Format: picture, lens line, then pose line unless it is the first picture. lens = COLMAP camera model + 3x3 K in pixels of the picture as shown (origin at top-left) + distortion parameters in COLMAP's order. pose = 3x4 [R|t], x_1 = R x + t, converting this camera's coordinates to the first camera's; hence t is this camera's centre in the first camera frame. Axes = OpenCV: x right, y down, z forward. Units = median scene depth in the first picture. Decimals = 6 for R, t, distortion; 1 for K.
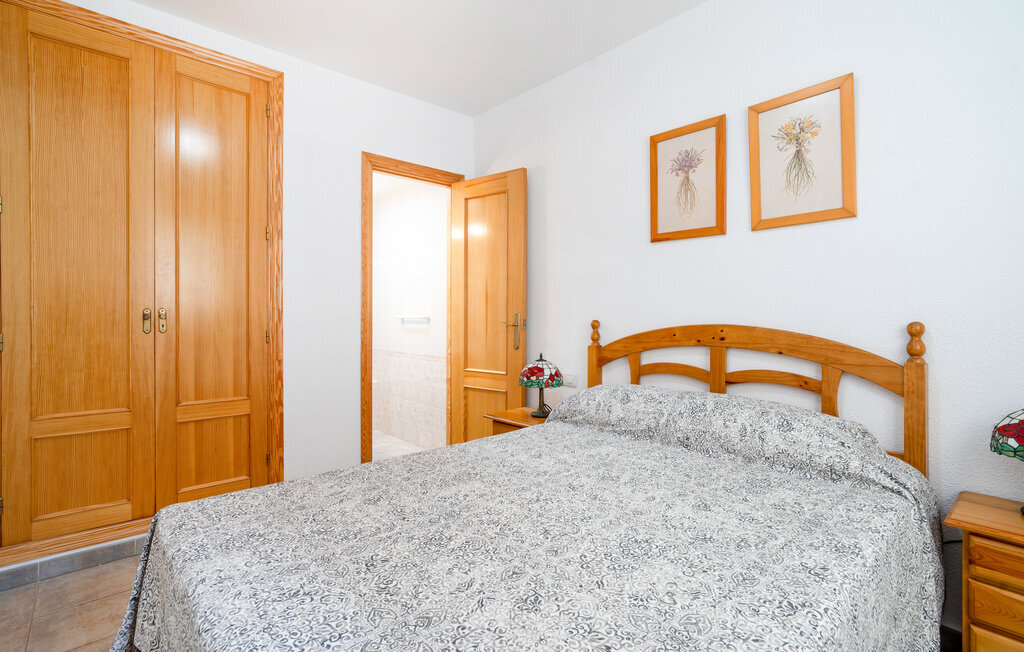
lens RADIAL K [[477.3, 0, 512.1], [0, 477.3, 316.8], [0, 0, 1]] dist [0.000077, 0.000032]
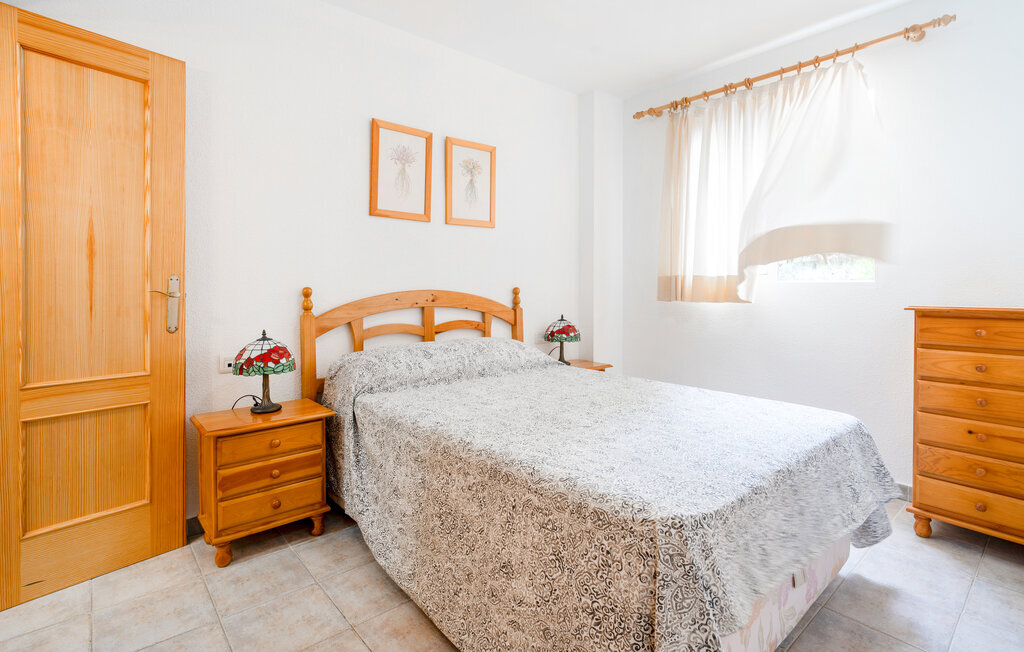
lens RADIAL K [[483.4, 0, 512.3], [0, 483.4, 283.6], [0, 0, 1]] dist [-0.002517, -0.000196]
pose [[0.039021, 0.004174, 0.999230, -0.896891], [-0.003545, 0.999986, -0.004038, 0.003134], [-0.999232, -0.003384, 0.039035, 0.717094]]
